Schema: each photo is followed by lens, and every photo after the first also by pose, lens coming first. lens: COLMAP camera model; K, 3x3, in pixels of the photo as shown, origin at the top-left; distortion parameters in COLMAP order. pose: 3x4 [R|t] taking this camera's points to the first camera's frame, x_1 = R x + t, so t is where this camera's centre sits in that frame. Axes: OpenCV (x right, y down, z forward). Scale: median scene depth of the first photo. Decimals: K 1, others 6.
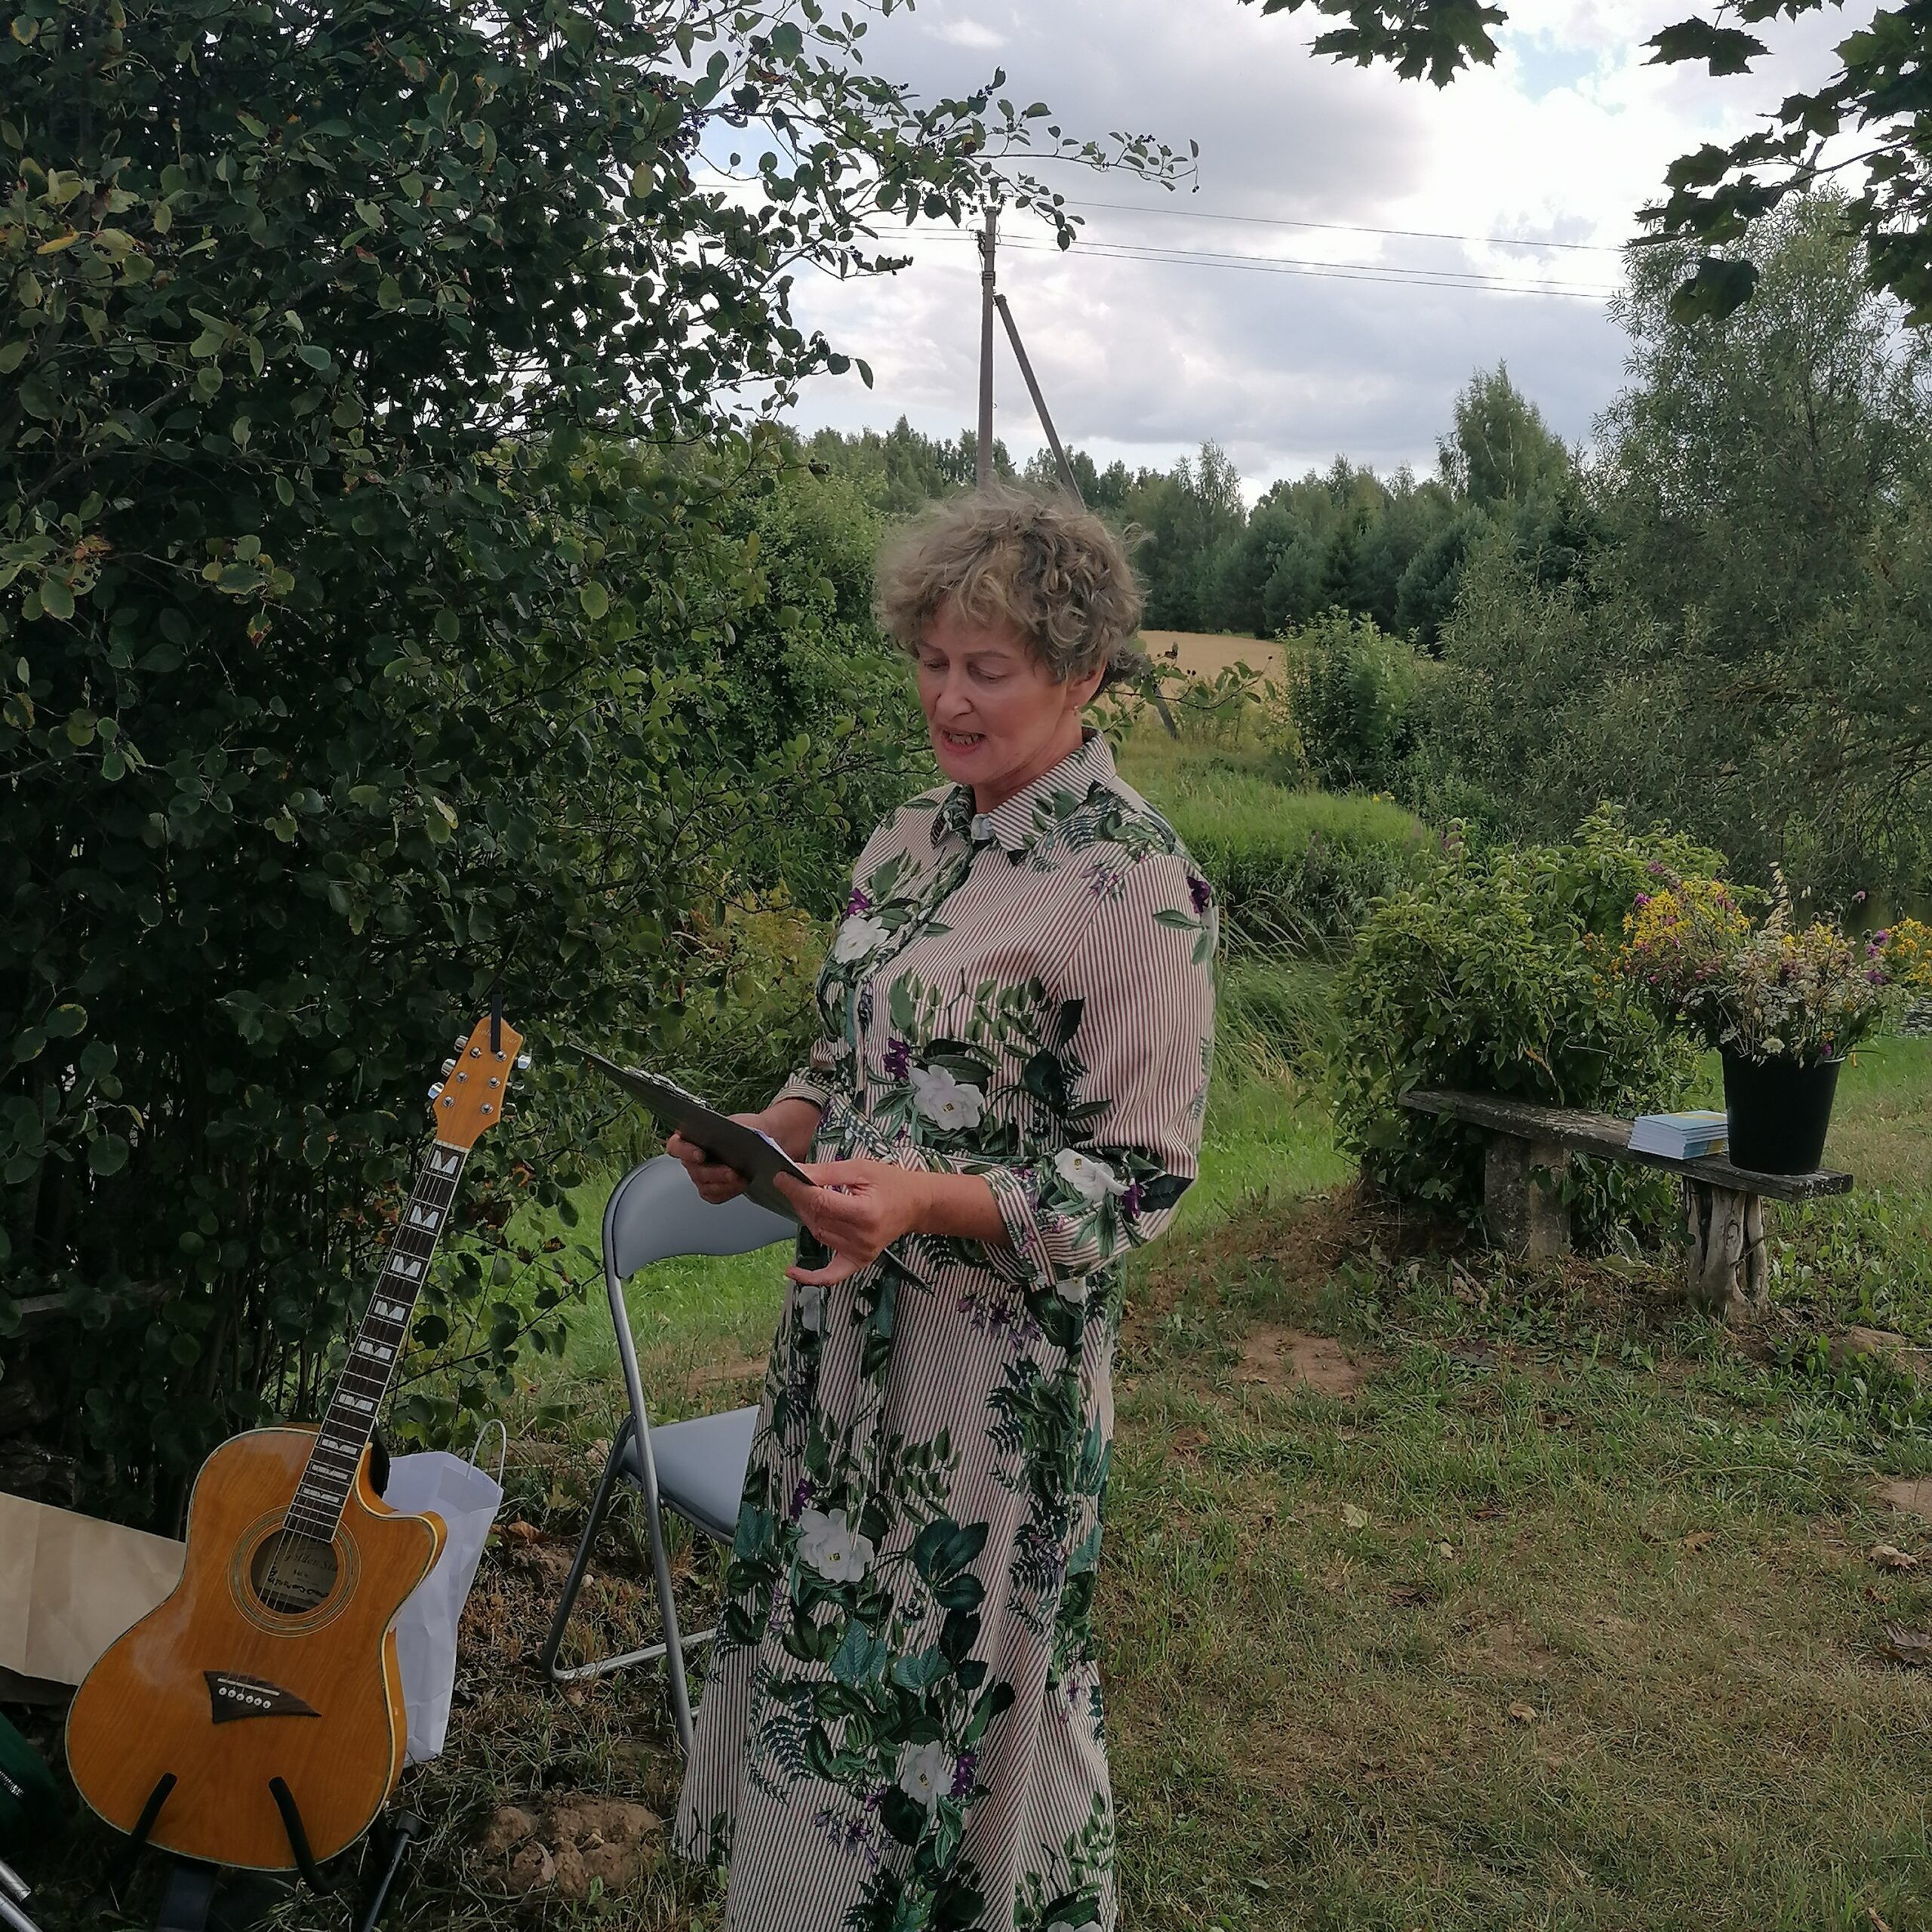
lens RADIAL K [[2314.8, 0, 947.2], [0, 2314.8, 978.7], [0, 0, 1]] dist [0.067023, 0.000000]
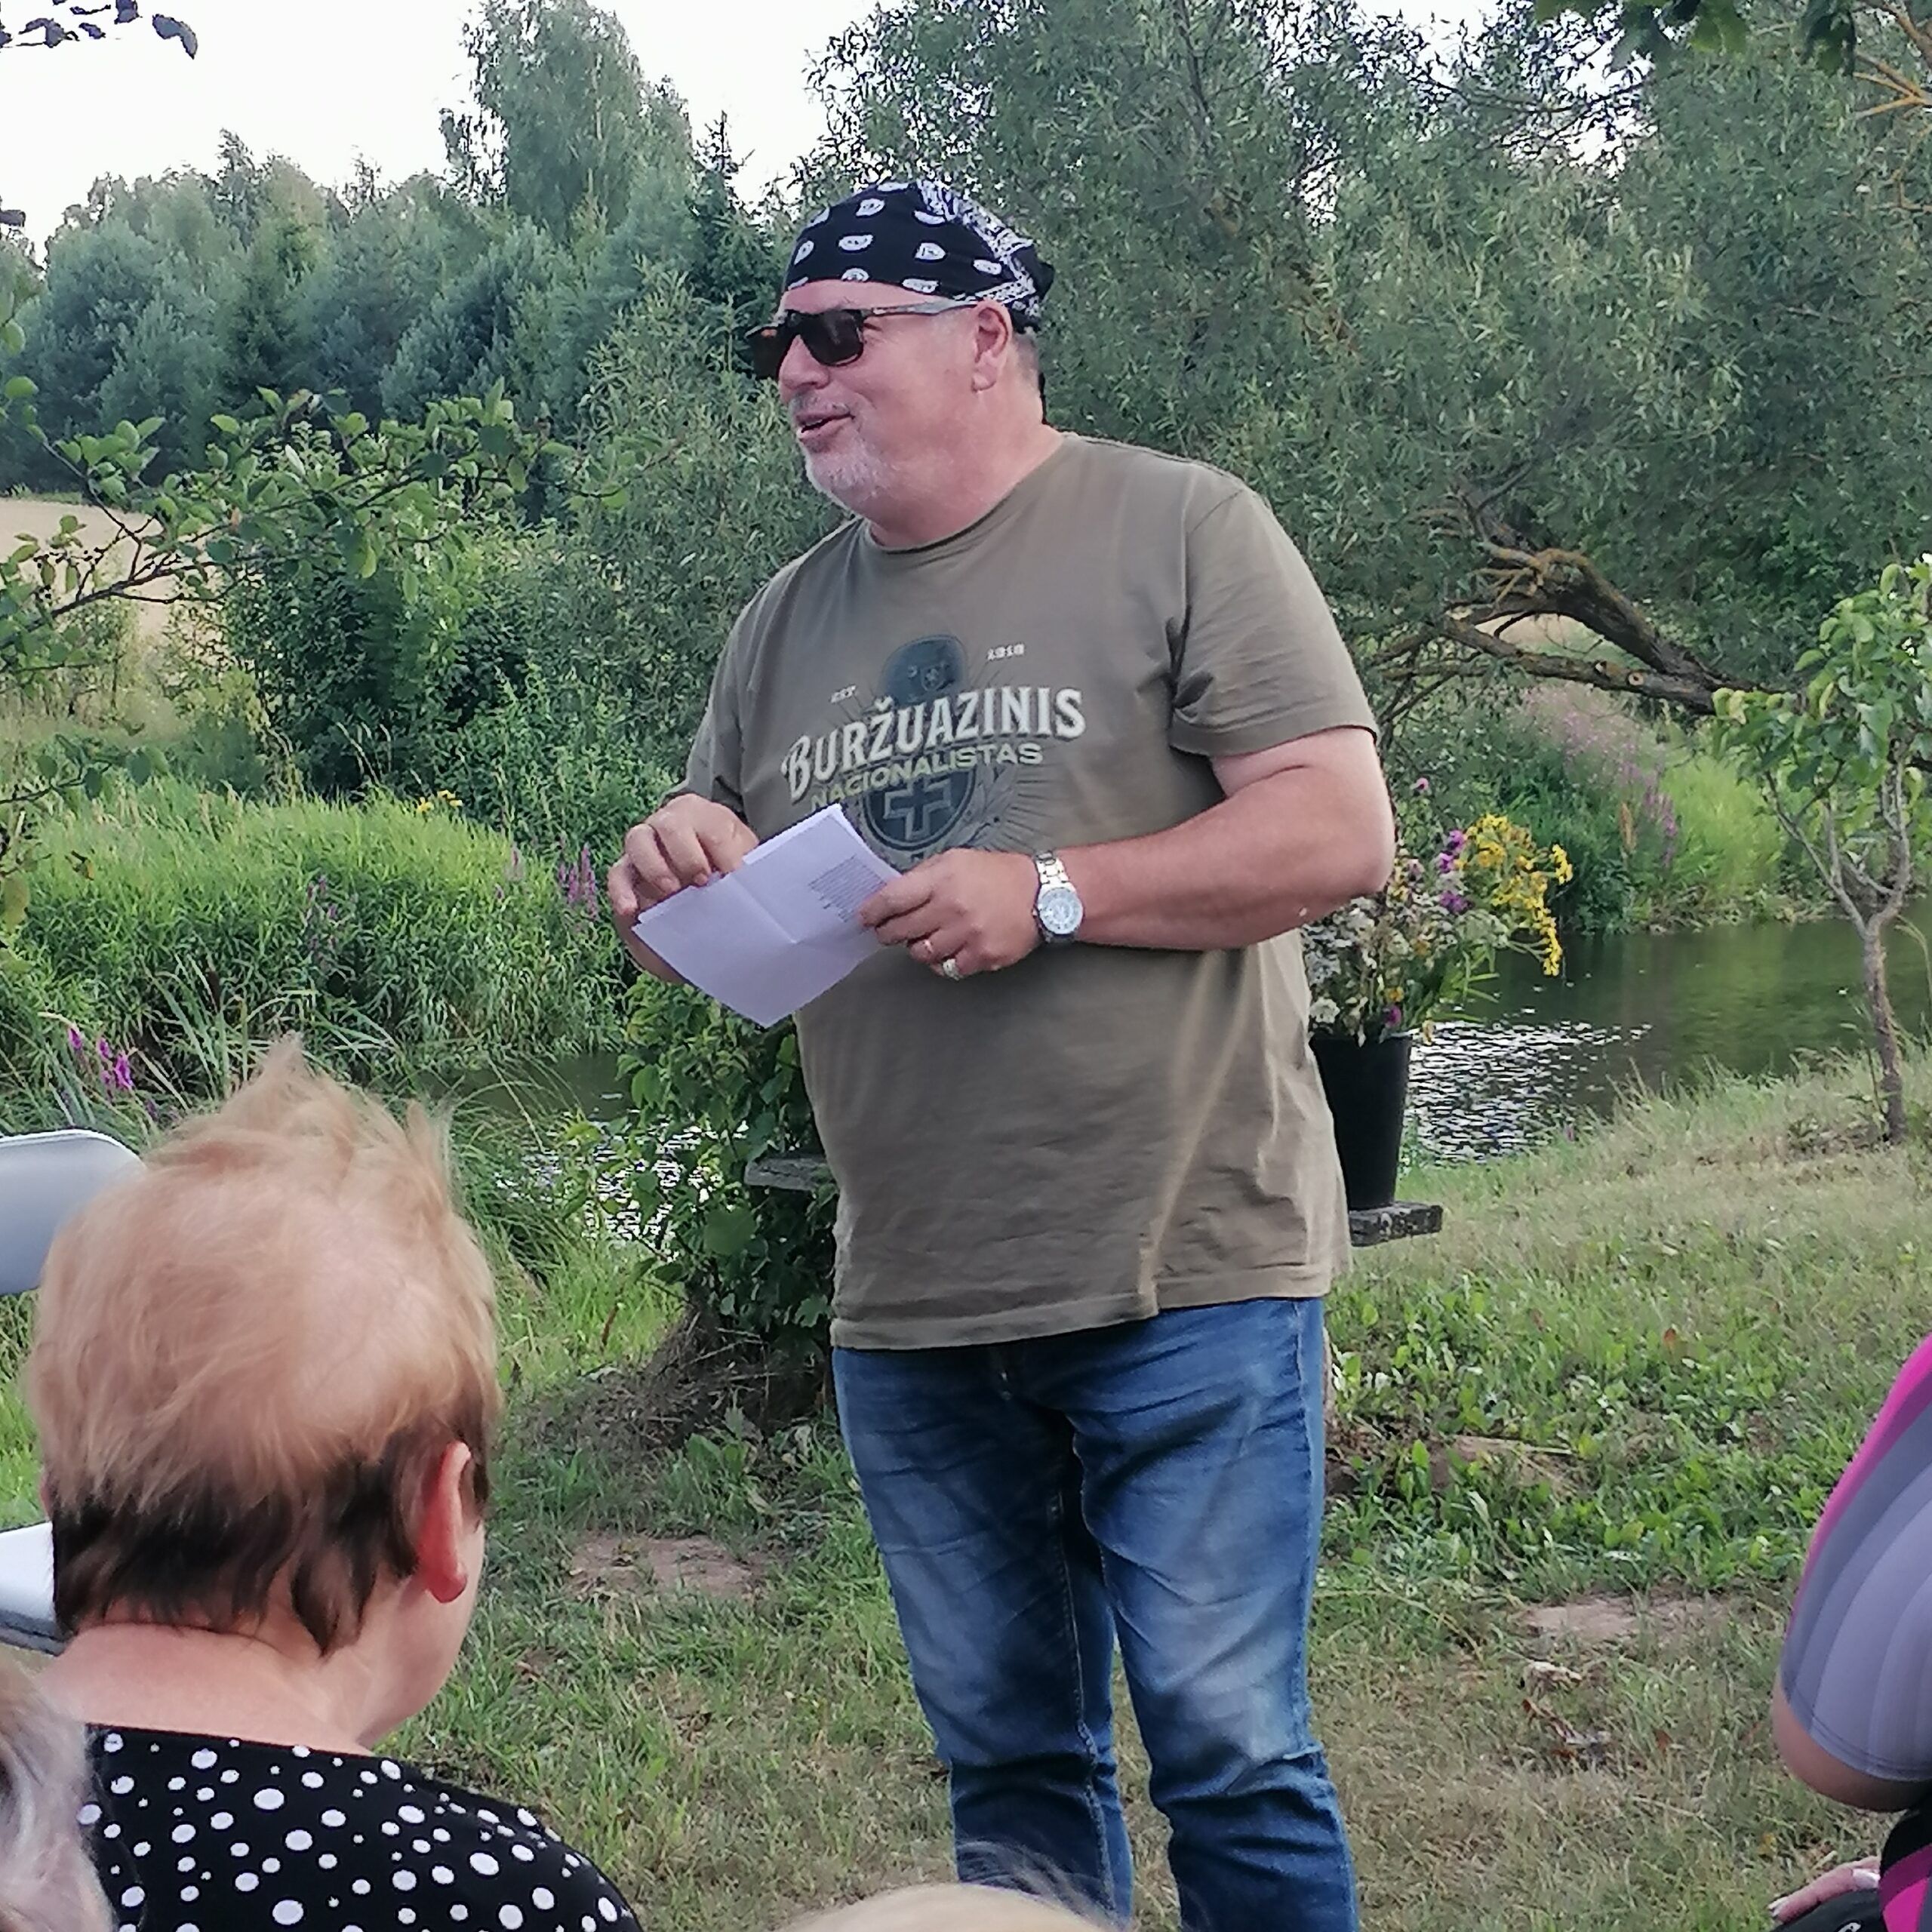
lens RADIAL K [[5193.3, 0, 1009.2], [0, 5193.3, 1015.9], [0, 0, 1]] dist [0.074452, 0.000000]
pose [[0.948120, -0.059166, 0.312360, -0.185834], [0.074727, 0.996477, -0.038073, 0.075527], [-0.309006, 0.059440, 0.949201, -0.364945]]
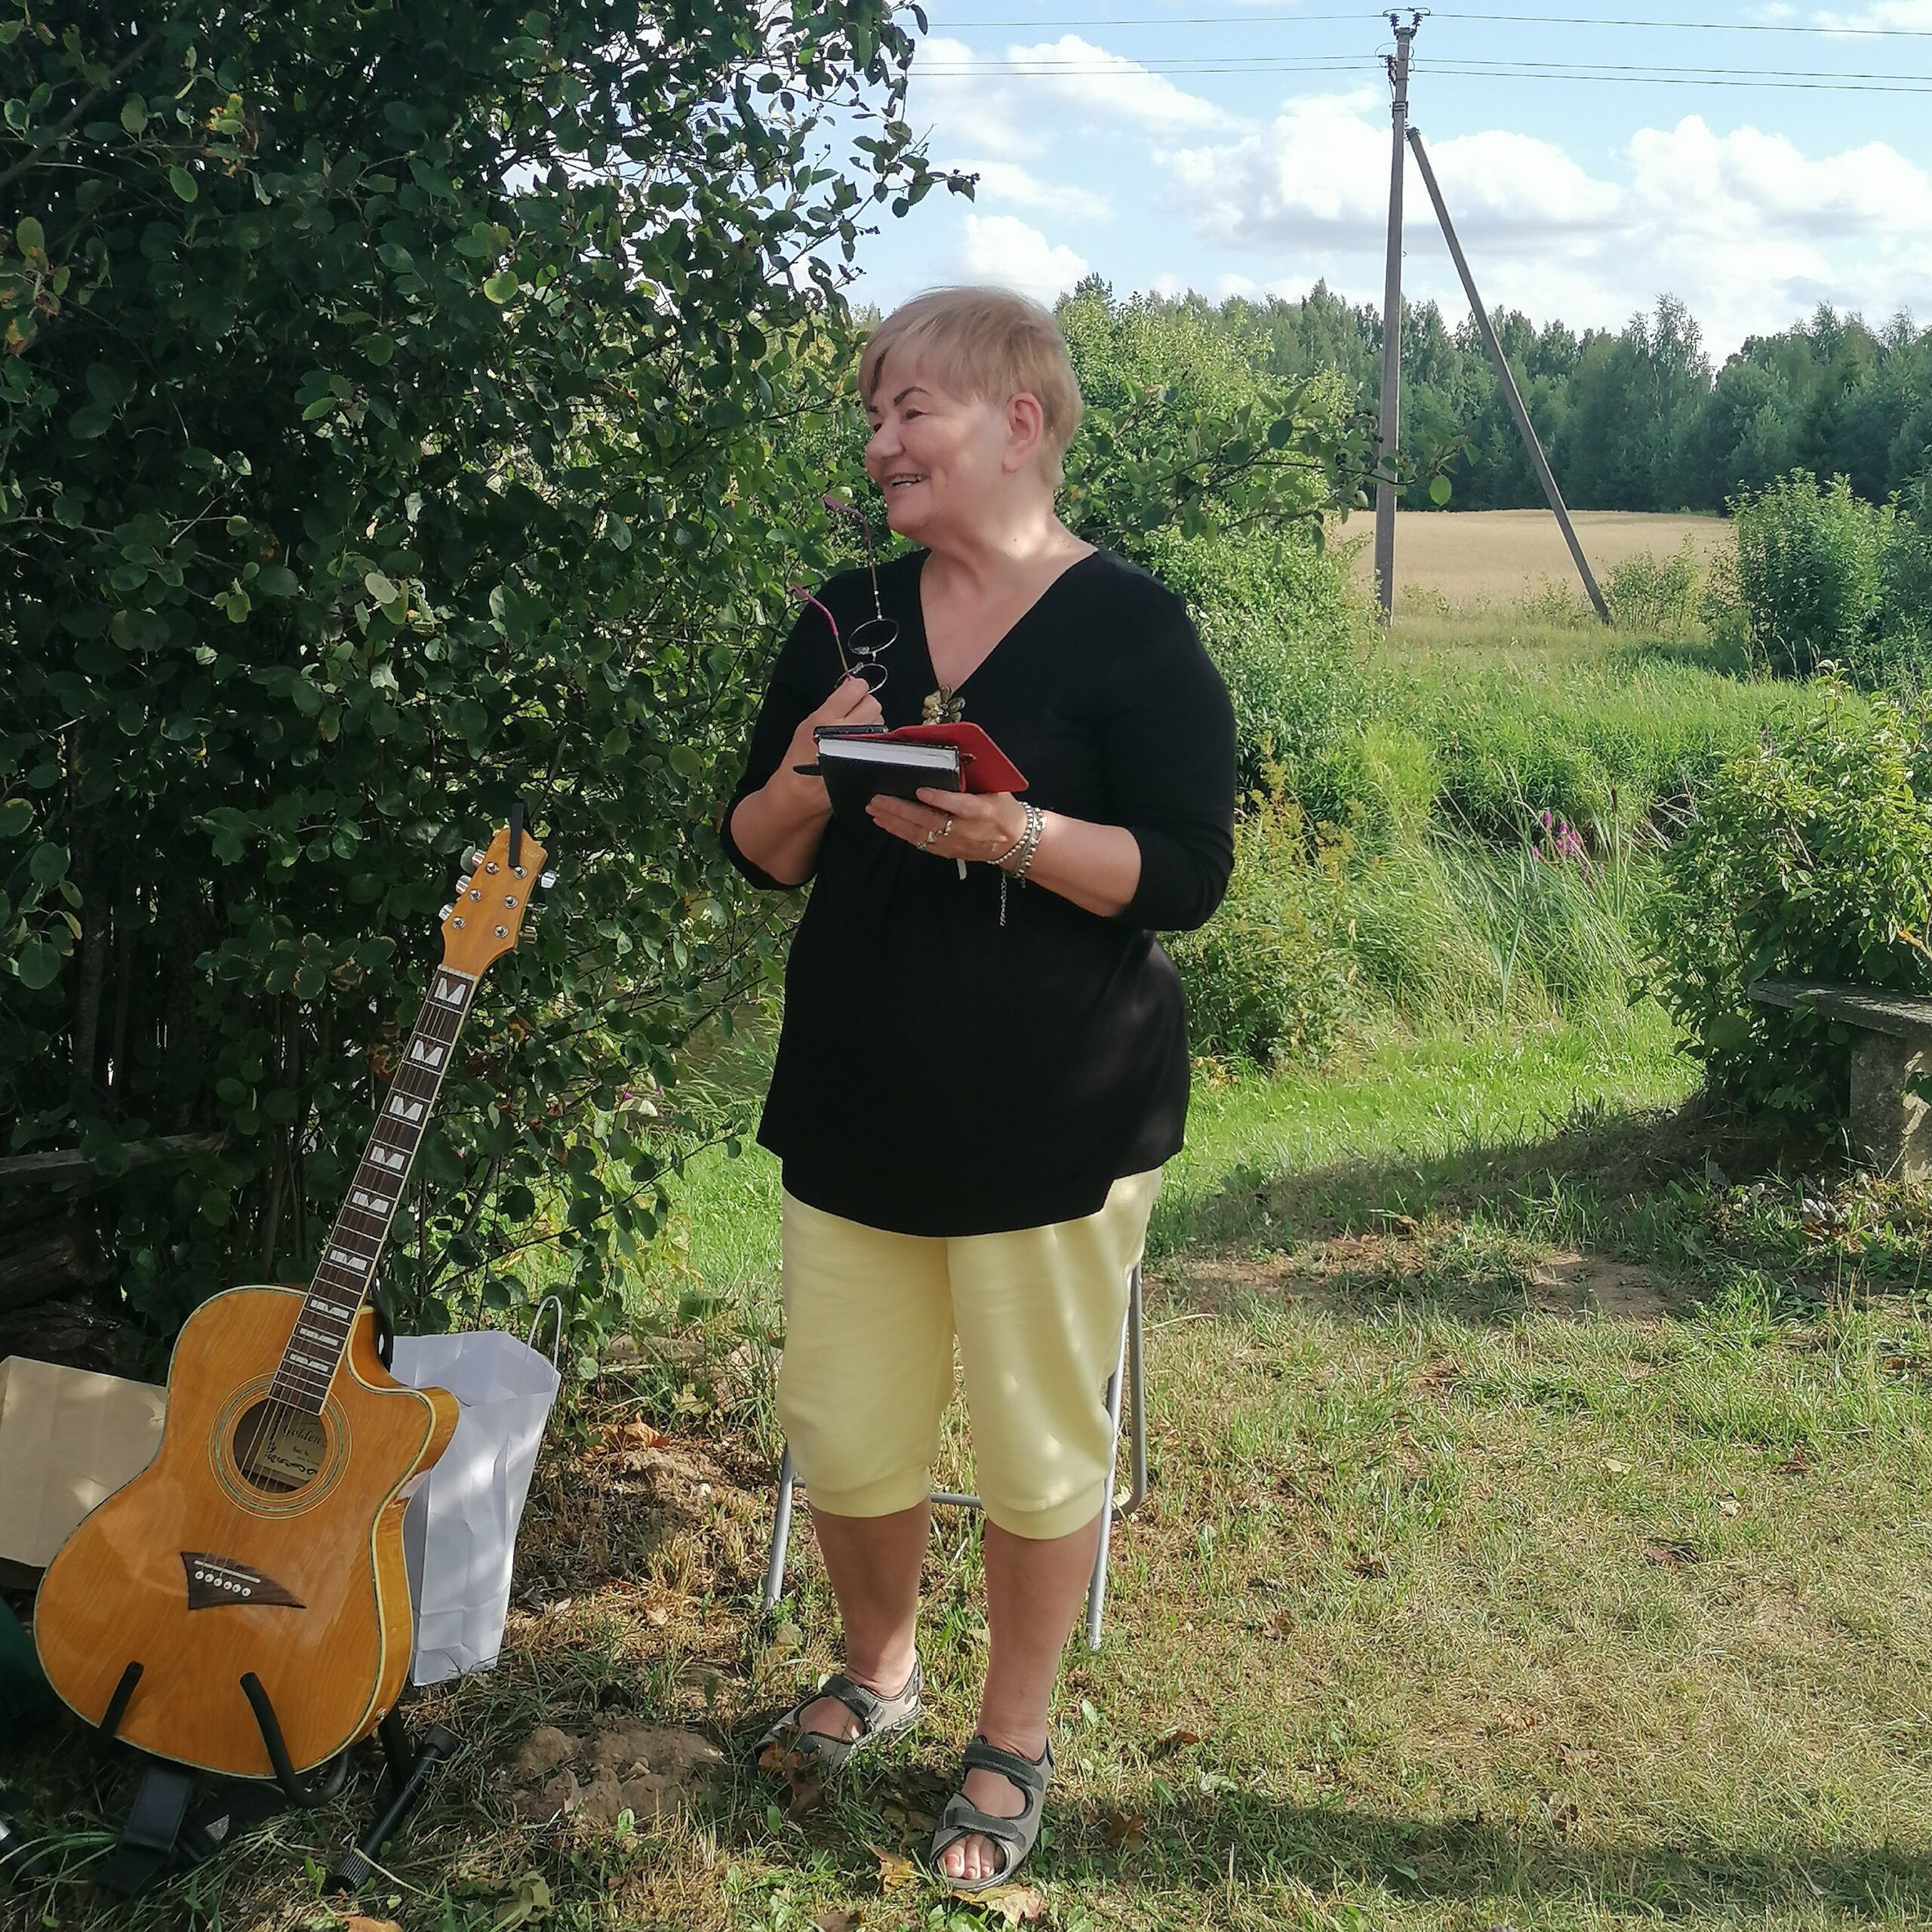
lens RADIAL K [[2491.0, 0, 966.1], [0, 2491.0, 982.9], [0, 0, 1]] dist [0.072590, 0.000000]
pose [[0.986369, 0.010263, -0.164230, 0.071306], [-0.005451, 0.999543, 0.029722, 0.025778], [0.164461, -0.028422, 0.985974, 0.057616]]
